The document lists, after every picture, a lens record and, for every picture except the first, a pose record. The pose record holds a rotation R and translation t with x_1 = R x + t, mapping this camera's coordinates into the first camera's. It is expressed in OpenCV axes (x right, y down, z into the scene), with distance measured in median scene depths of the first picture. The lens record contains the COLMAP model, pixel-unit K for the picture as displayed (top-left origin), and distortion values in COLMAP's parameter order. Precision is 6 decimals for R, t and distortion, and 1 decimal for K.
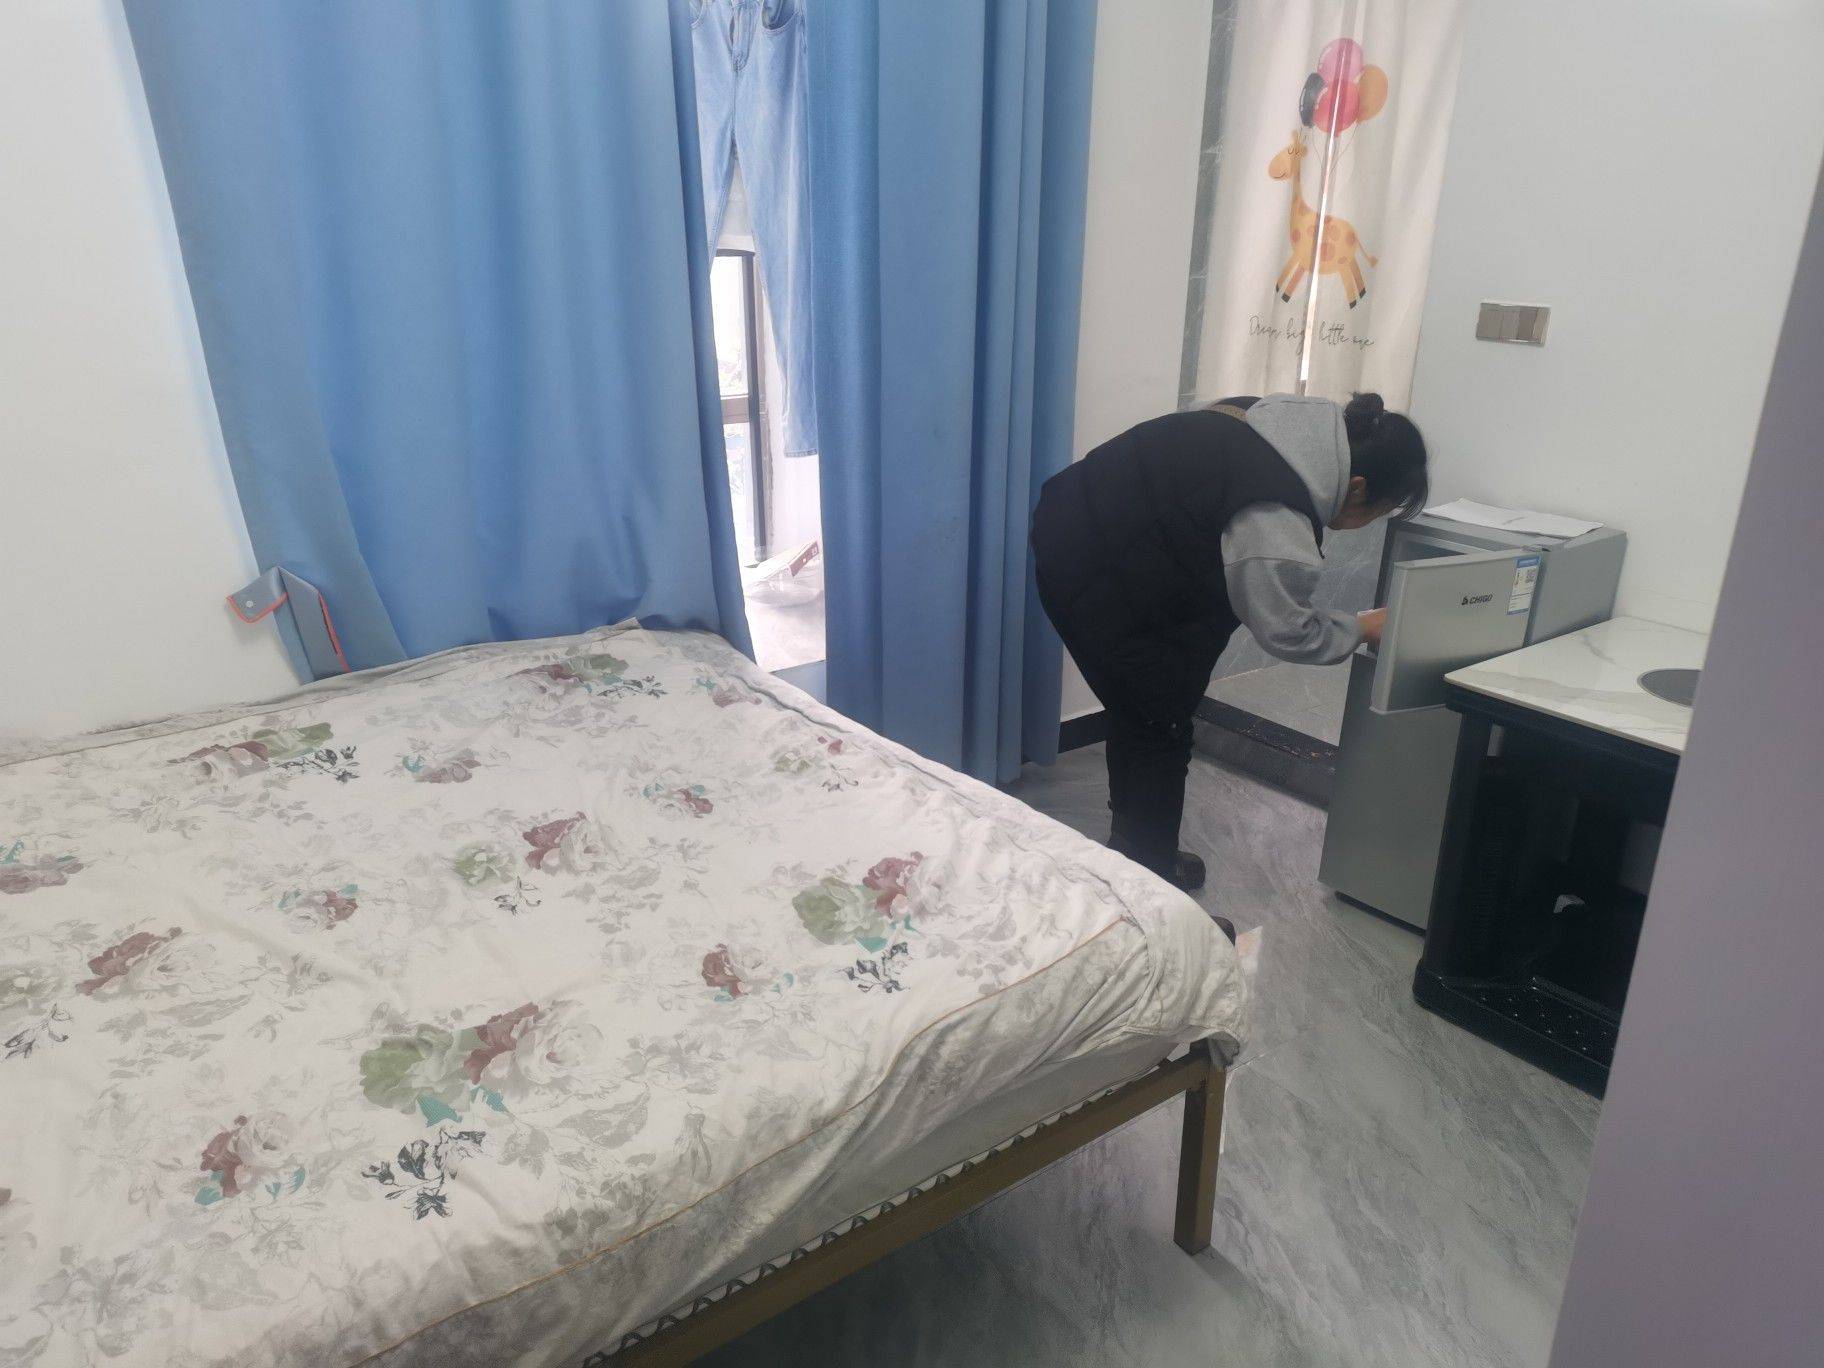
lens RADIAL K [[1403.7, 0, 912.0], [0, 1403.7, 684.0], [0, 0, 1]] dist [0.010348, -0.001746]
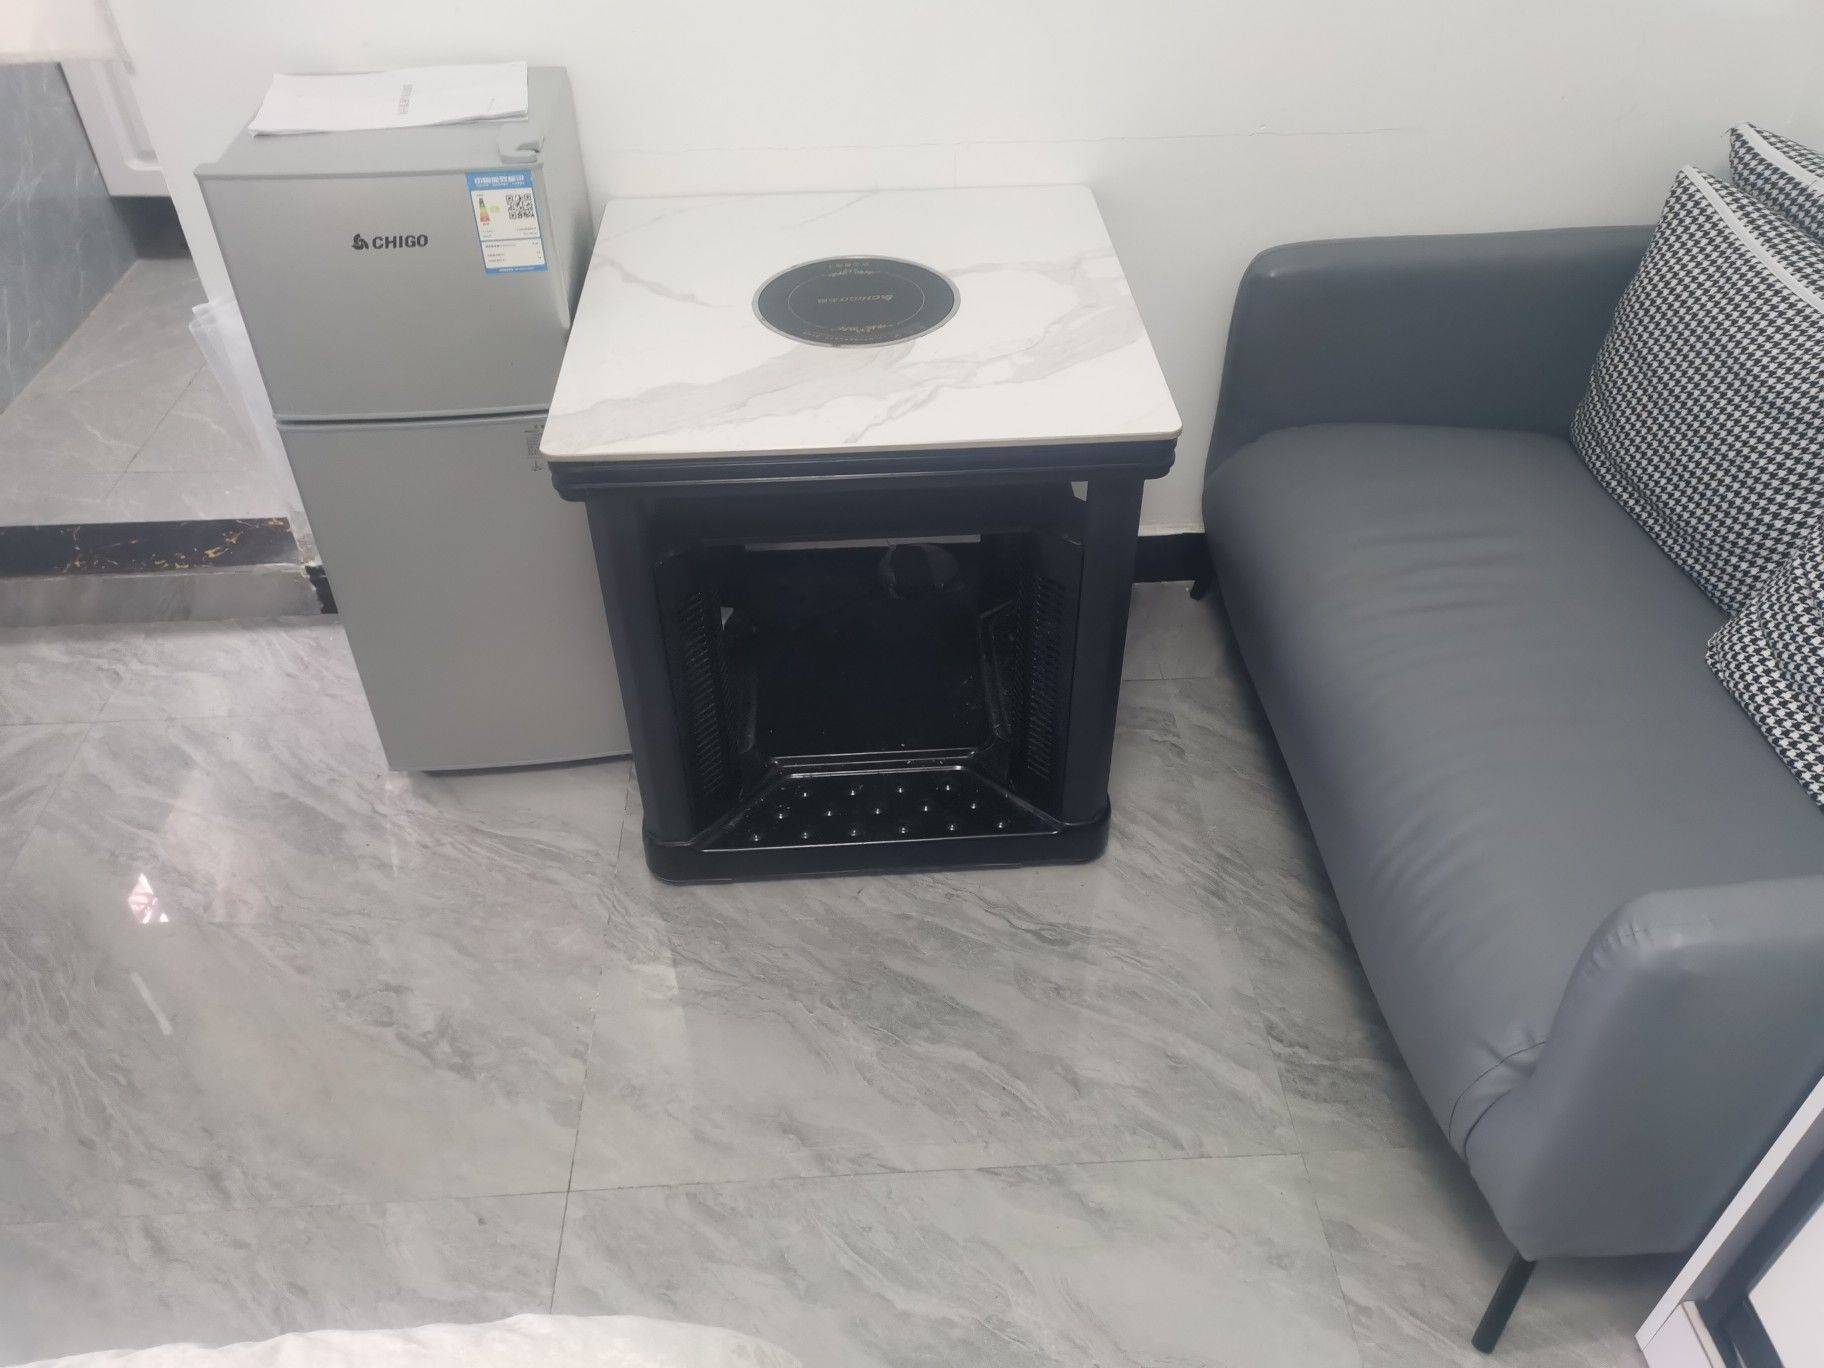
lens RADIAL K [[1403.7, 0, 912.0], [0, 1403.7, 684.0], [0, 0, 1]] dist [0.010348, -0.001746]
pose [[0.564186, -0.558555, 0.608038, 0.067966], [0.299861, 0.824770, 0.479414, -0.134818], [-0.769271, -0.088152, 0.632813, 0.473679]]
